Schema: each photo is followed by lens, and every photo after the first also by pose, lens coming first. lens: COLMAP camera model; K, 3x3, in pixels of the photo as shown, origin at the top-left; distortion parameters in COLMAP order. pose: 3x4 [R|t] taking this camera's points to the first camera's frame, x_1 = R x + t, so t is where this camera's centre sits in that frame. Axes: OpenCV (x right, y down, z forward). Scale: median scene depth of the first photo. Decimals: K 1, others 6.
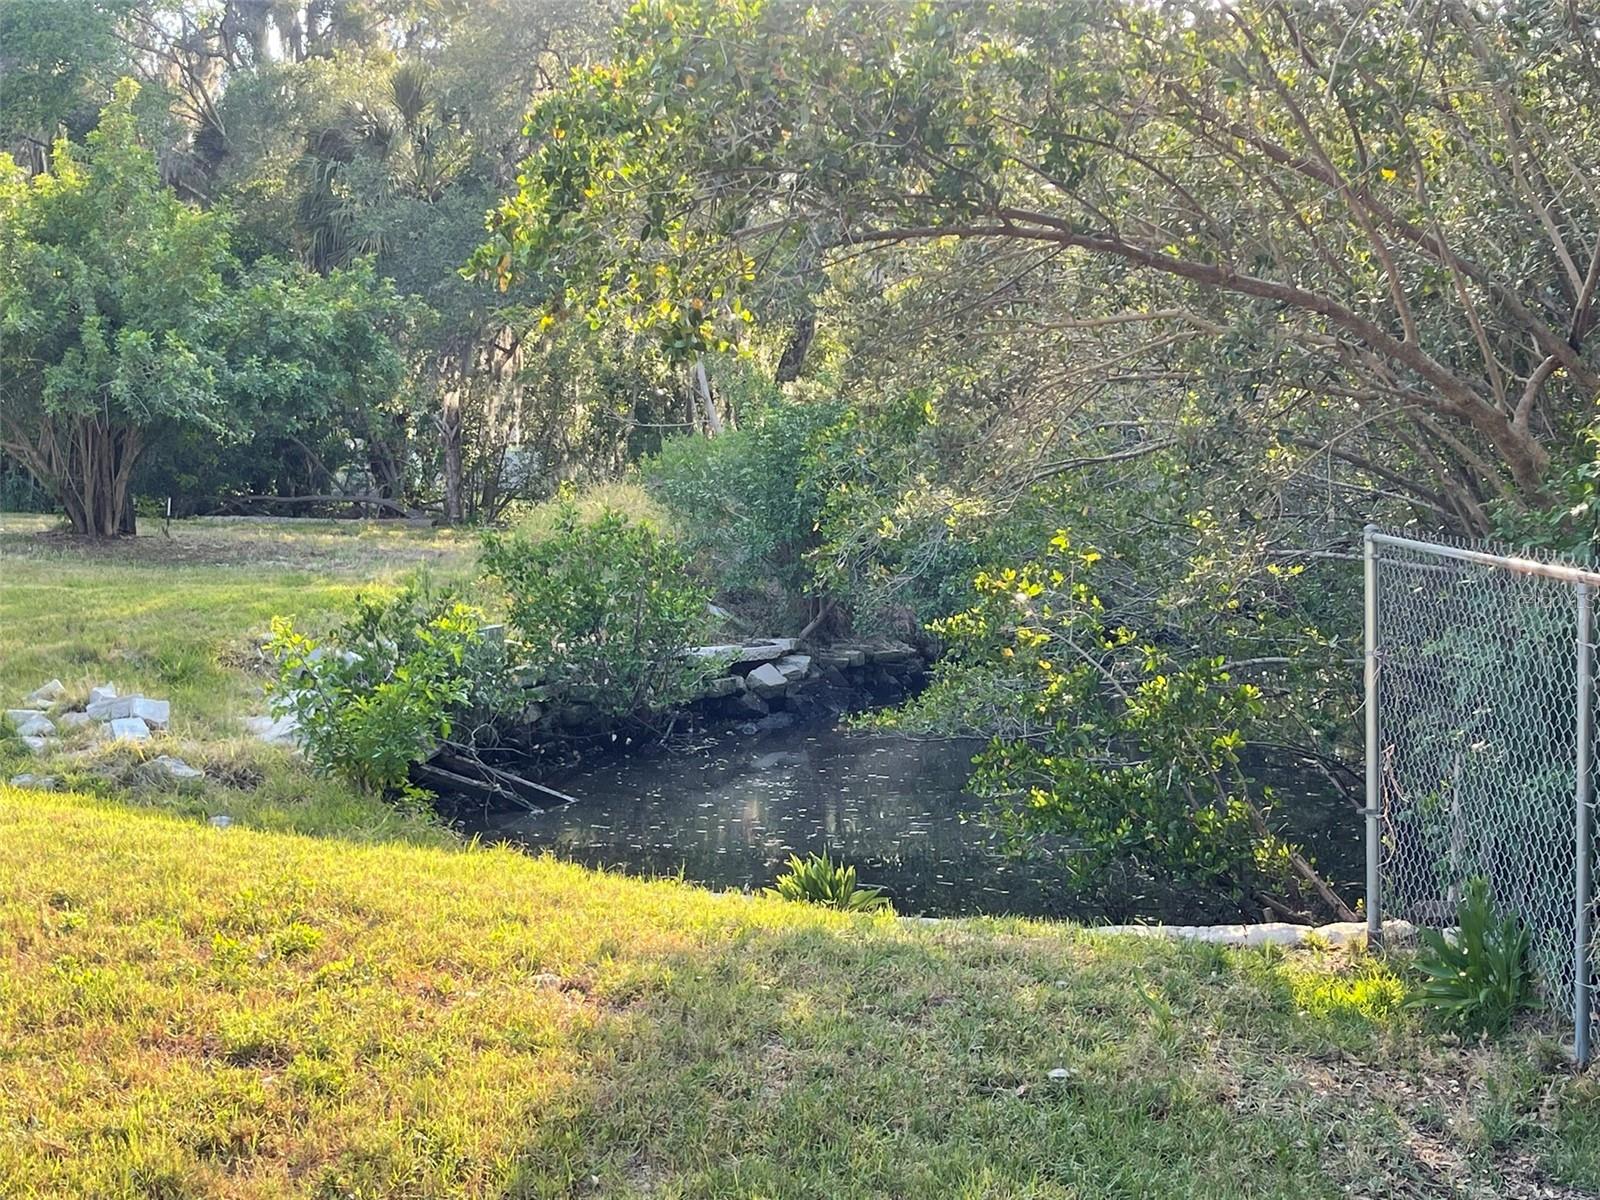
lens RADIAL K [[2261.4, 0, 825.4], [0, 2261.4, 598.1], [0, 0, 1]] dist [0.076482, -0.054755]
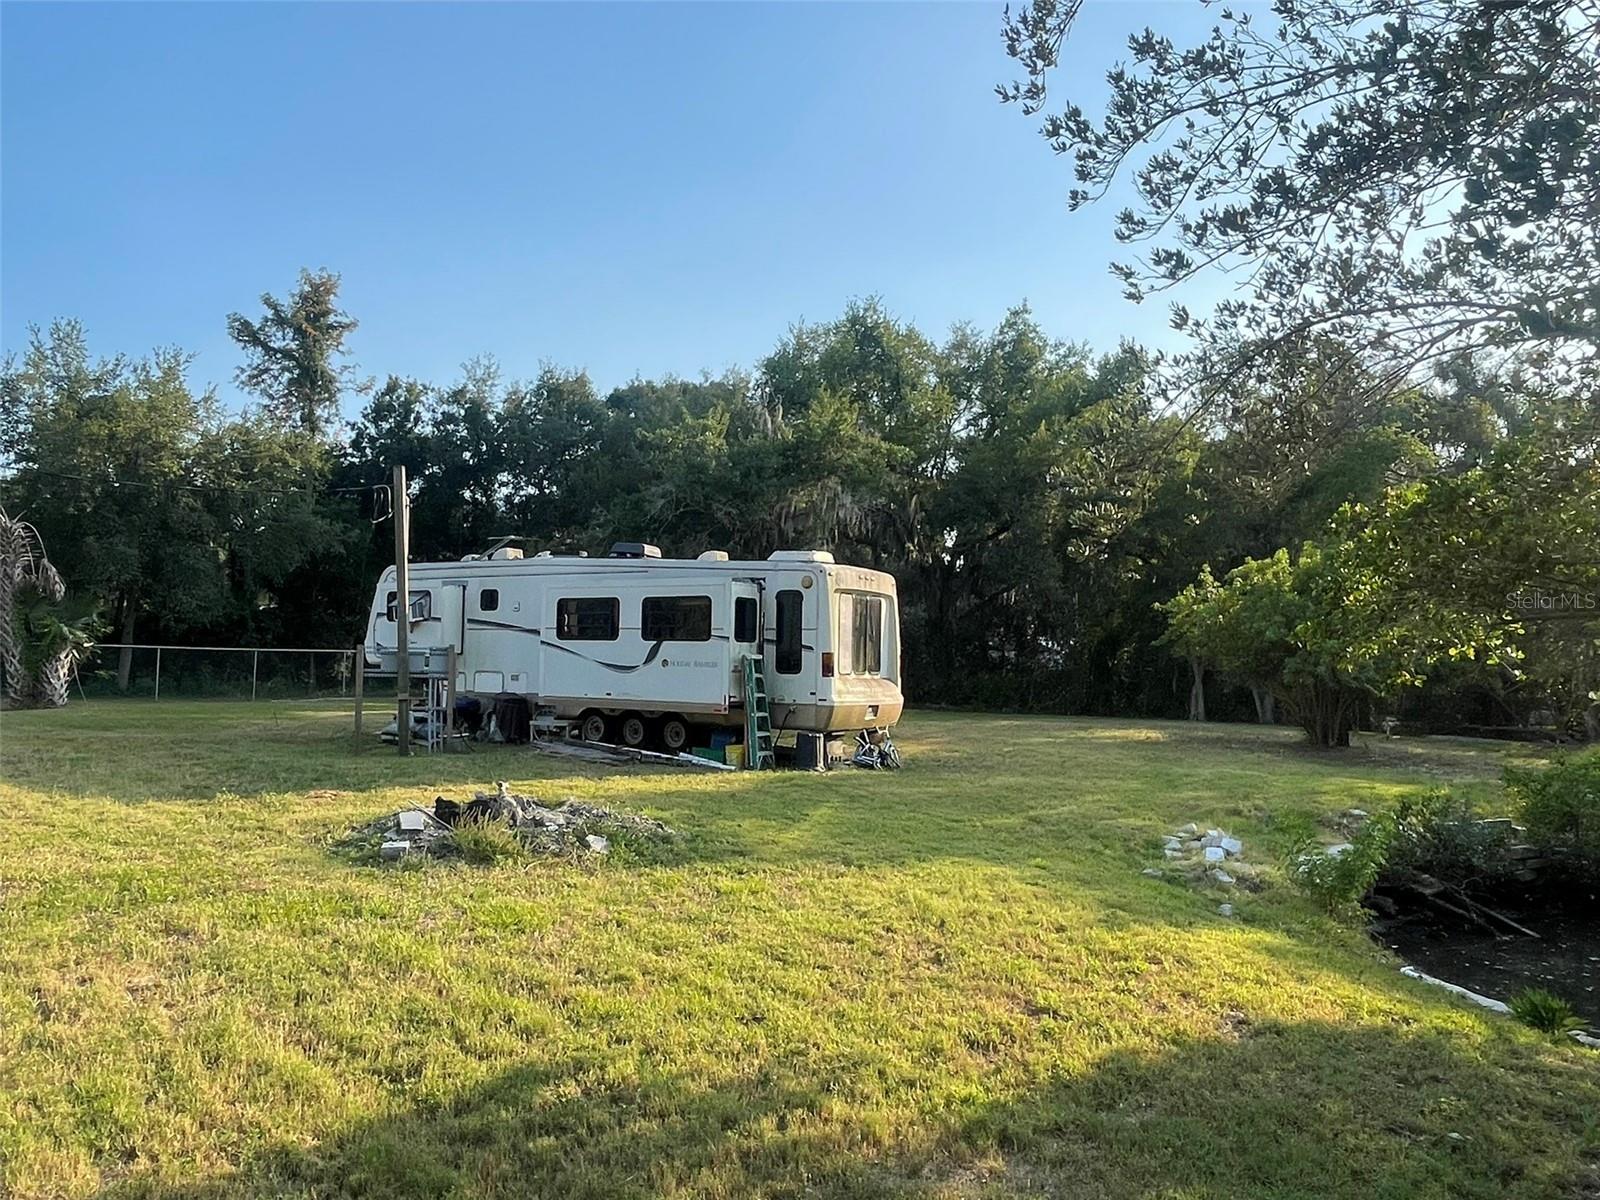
lens RADIAL K [[1177.7, 0, 782.4], [0, 1177.7, 623.2], [0, 0, 1]] dist [0.054854, -0.091248]
pose [[0.679609, -0.008077, -0.733530, 0.179742], [-0.075788, 0.993816, -0.081160, -0.026485], [0.729649, 0.110750, 0.674794, -0.002507]]
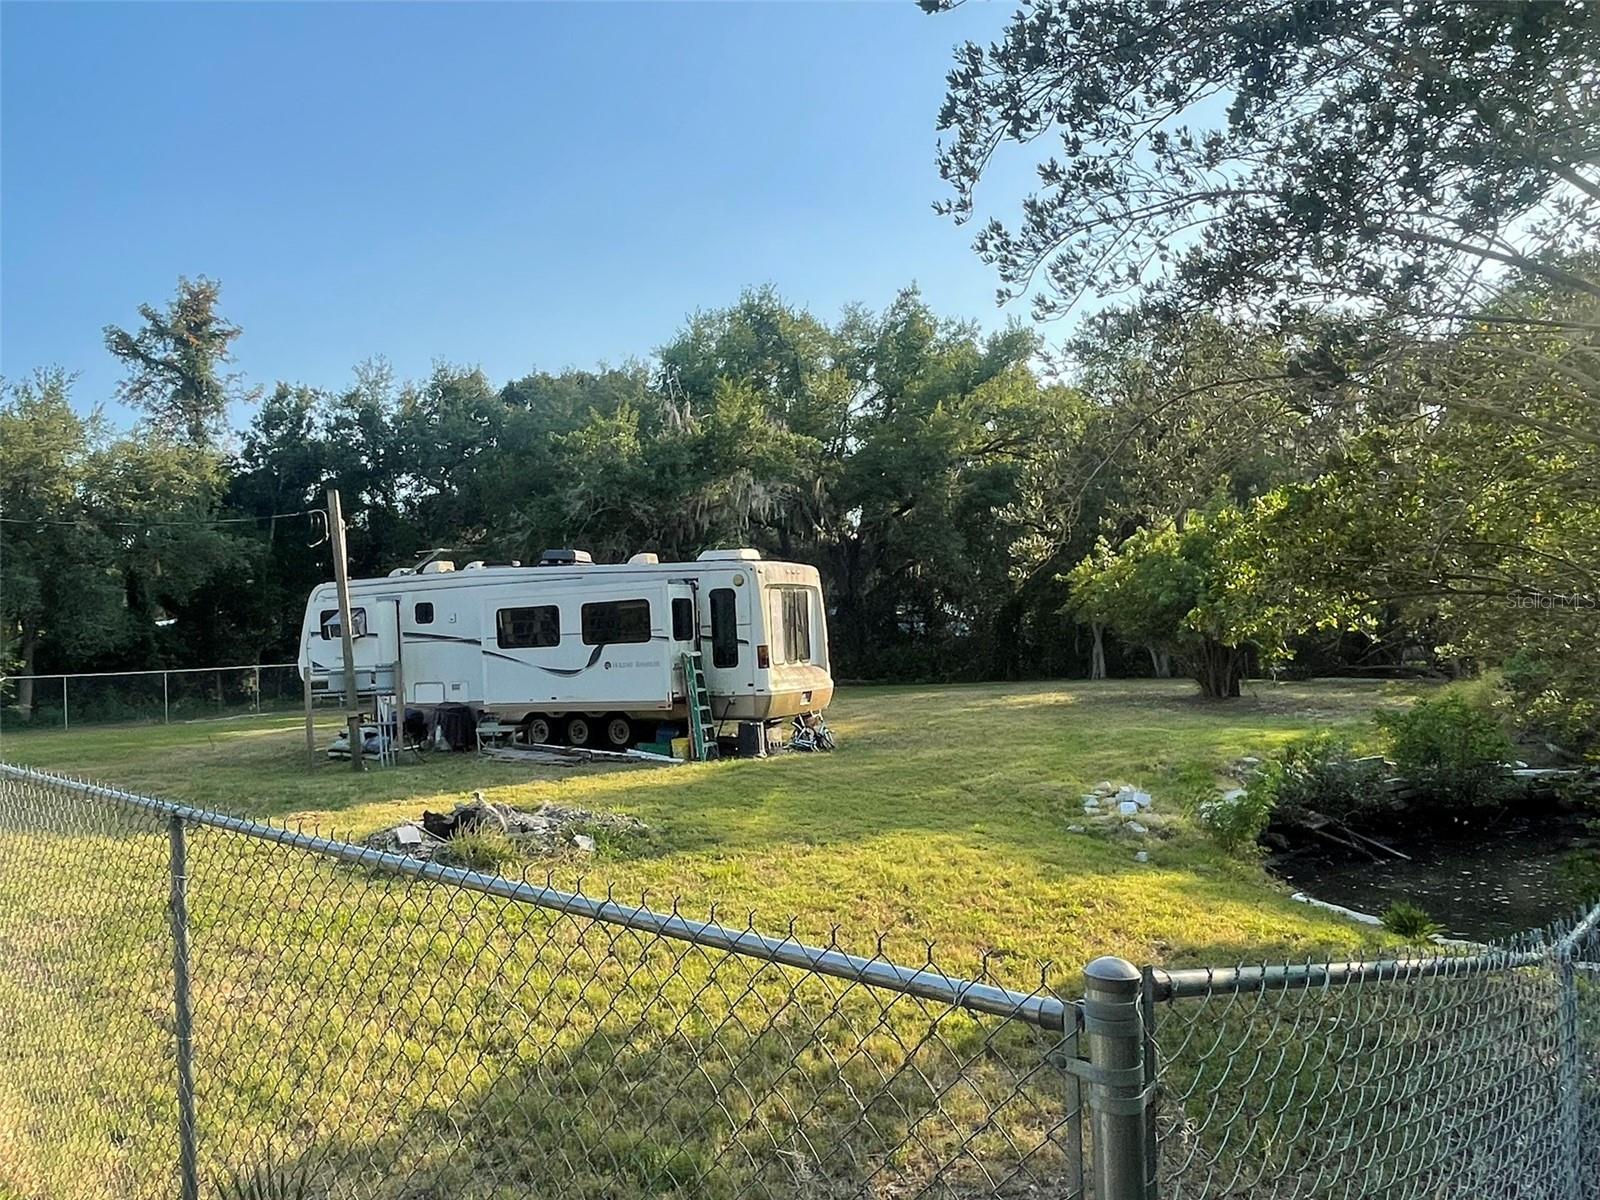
lens RADIAL K [[1187.2, 0, 780.4], [0, 1187.2, 624.3], [0, 0, 1]] dist [0.059307, -0.101705]
pose [[0.735498, -0.038146, -0.676452, 0.217746], [-0.007361, 0.997905, -0.064277, -0.039096], [0.677487, 0.052255, 0.733676, -0.093387]]
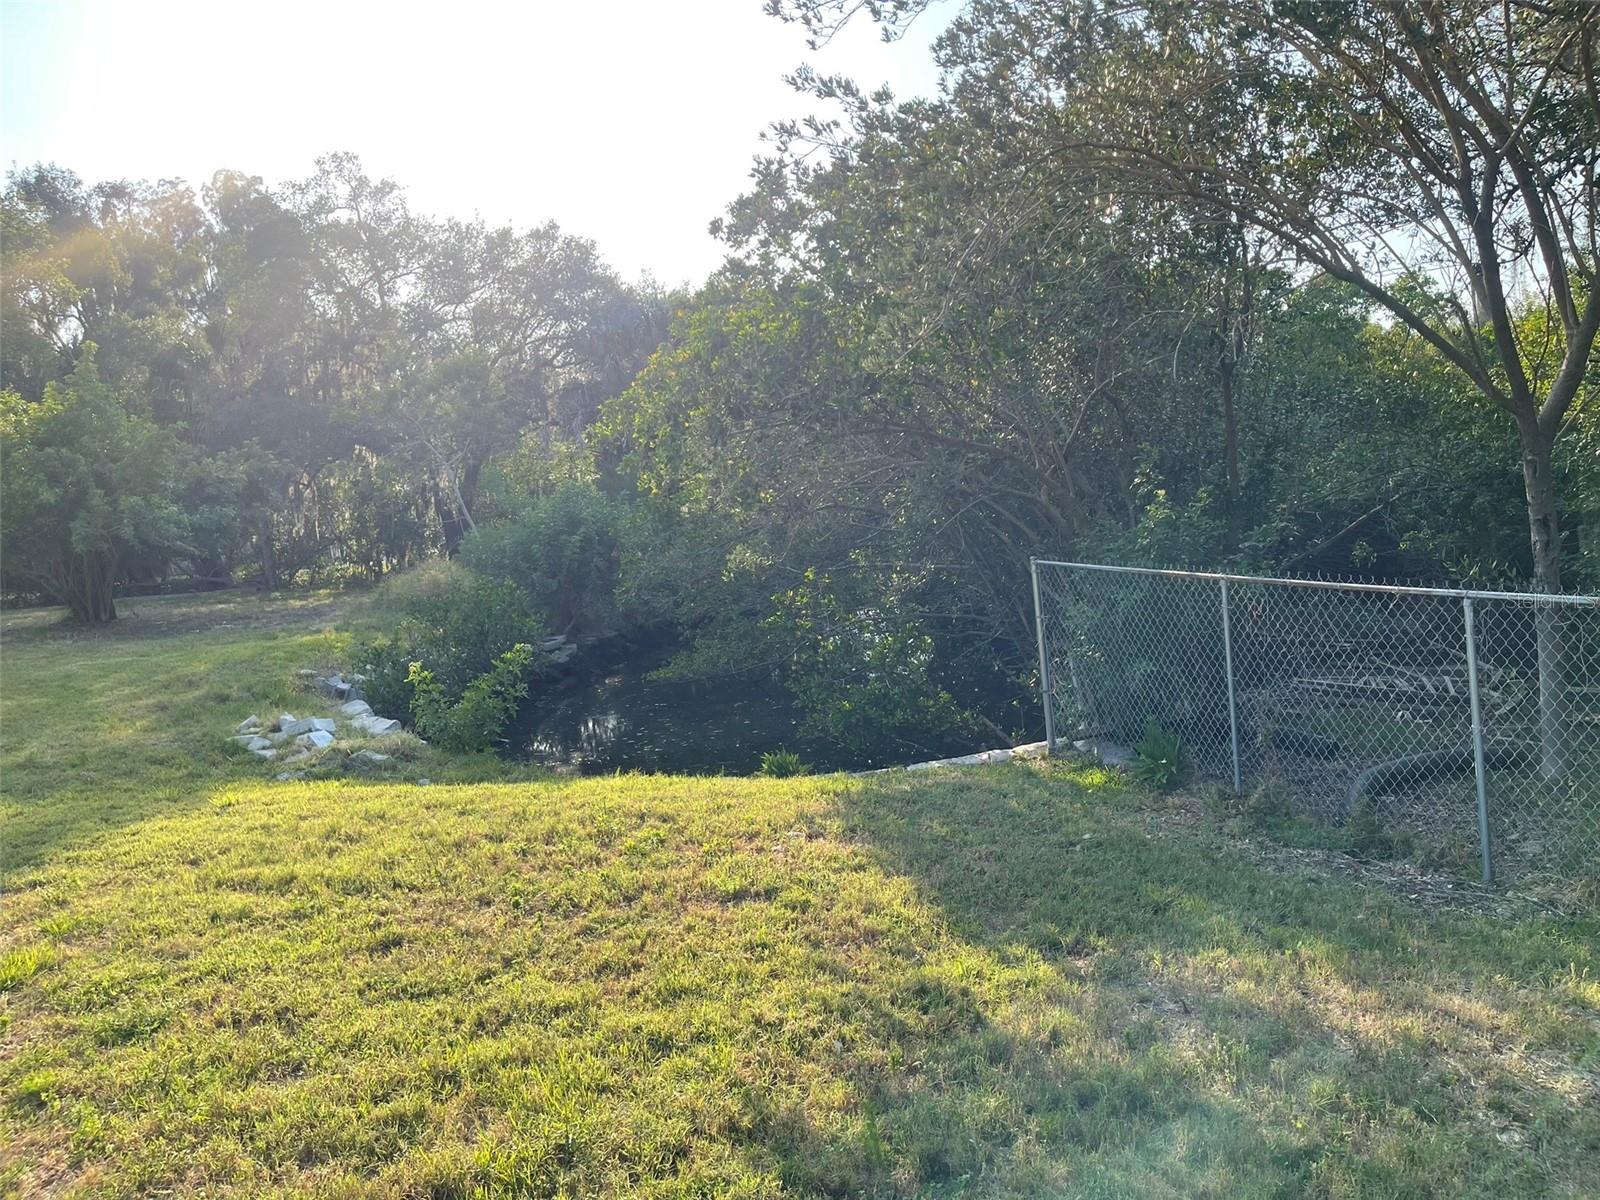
lens RADIAL K [[1225.8, 0, 813.9], [0, 1225.8, 611.9], [0, 0, 1]] dist [0.069790, -0.090701]
pose [[0.943017, -0.112305, 0.313220, -0.209163], [0.104523, 0.993653, 0.041583, -0.033088], [-0.315902, -0.006475, 0.948770, -0.009723]]
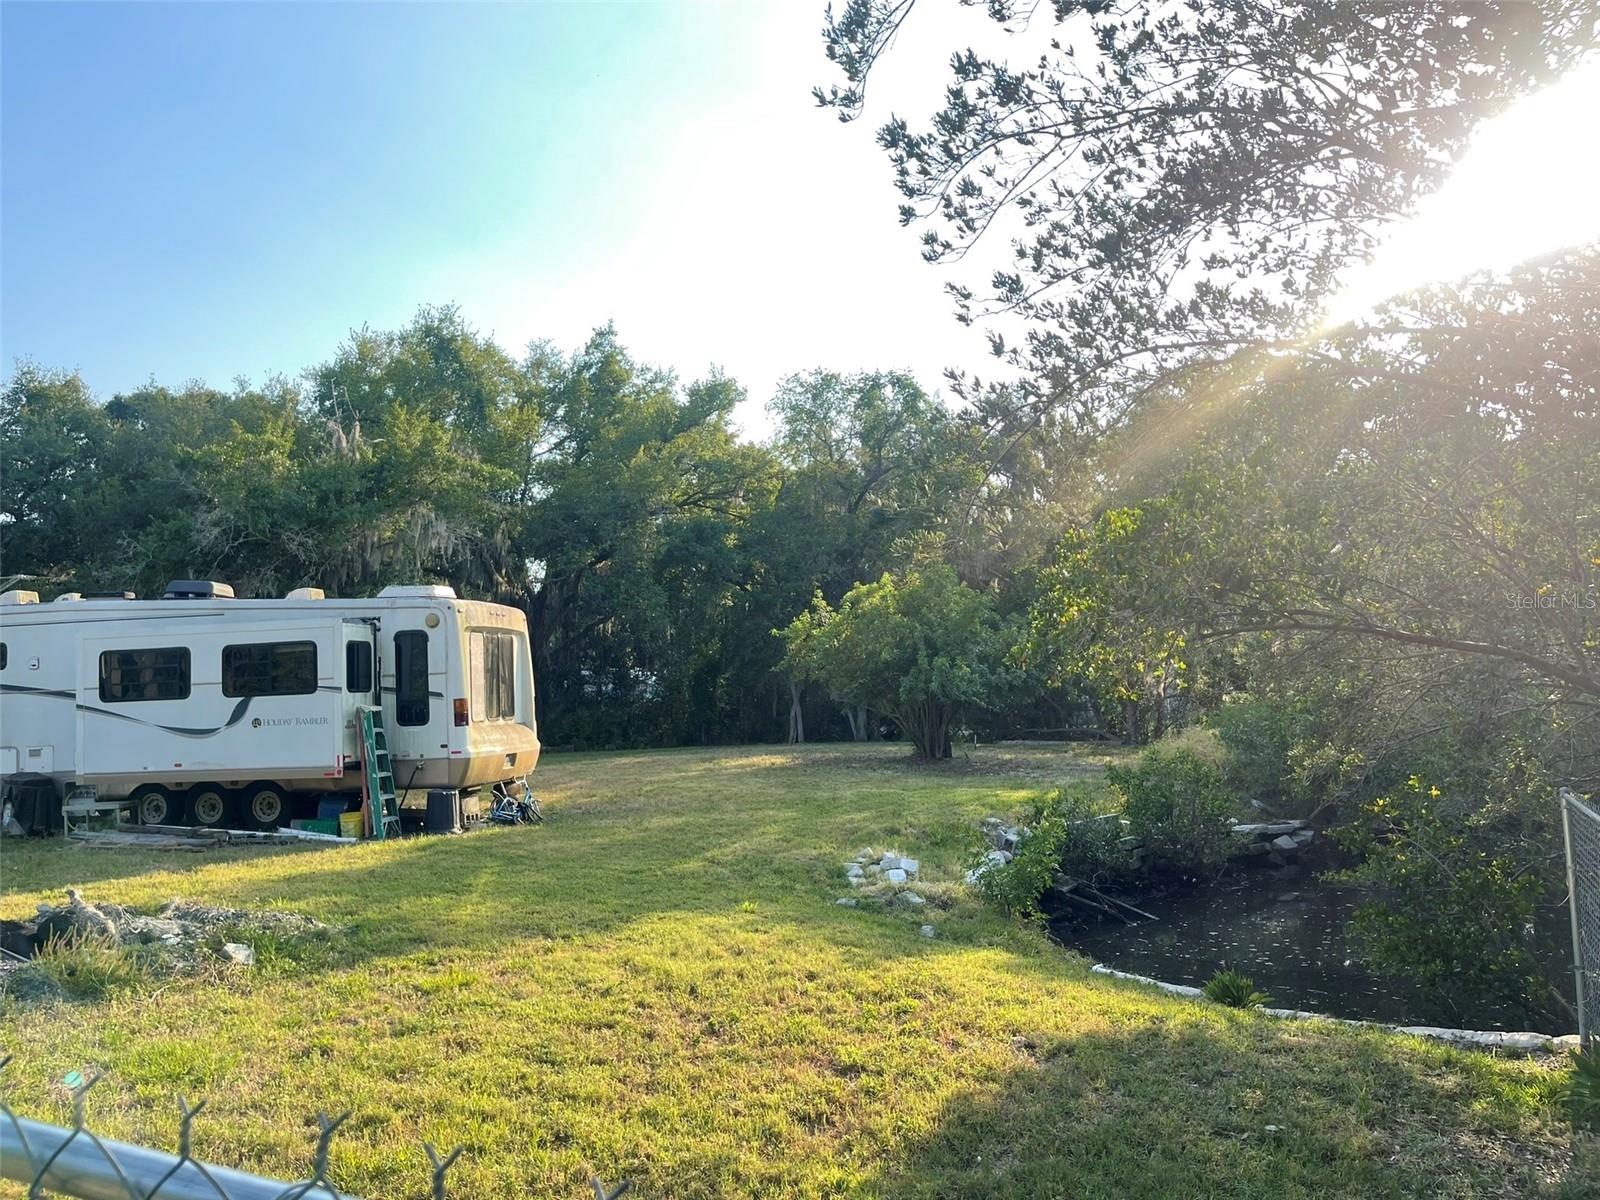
lens RADIAL K [[1225.8, 0, 813.9], [0, 1225.8, 611.9], [0, 0, 1]] dist [0.069790, -0.090701]
pose [[0.902674, -0.059876, -0.426140, 0.094820], [0.004388, 0.991502, -0.130019, -0.028759], [0.430303, 0.115495, 0.895265, -0.030961]]
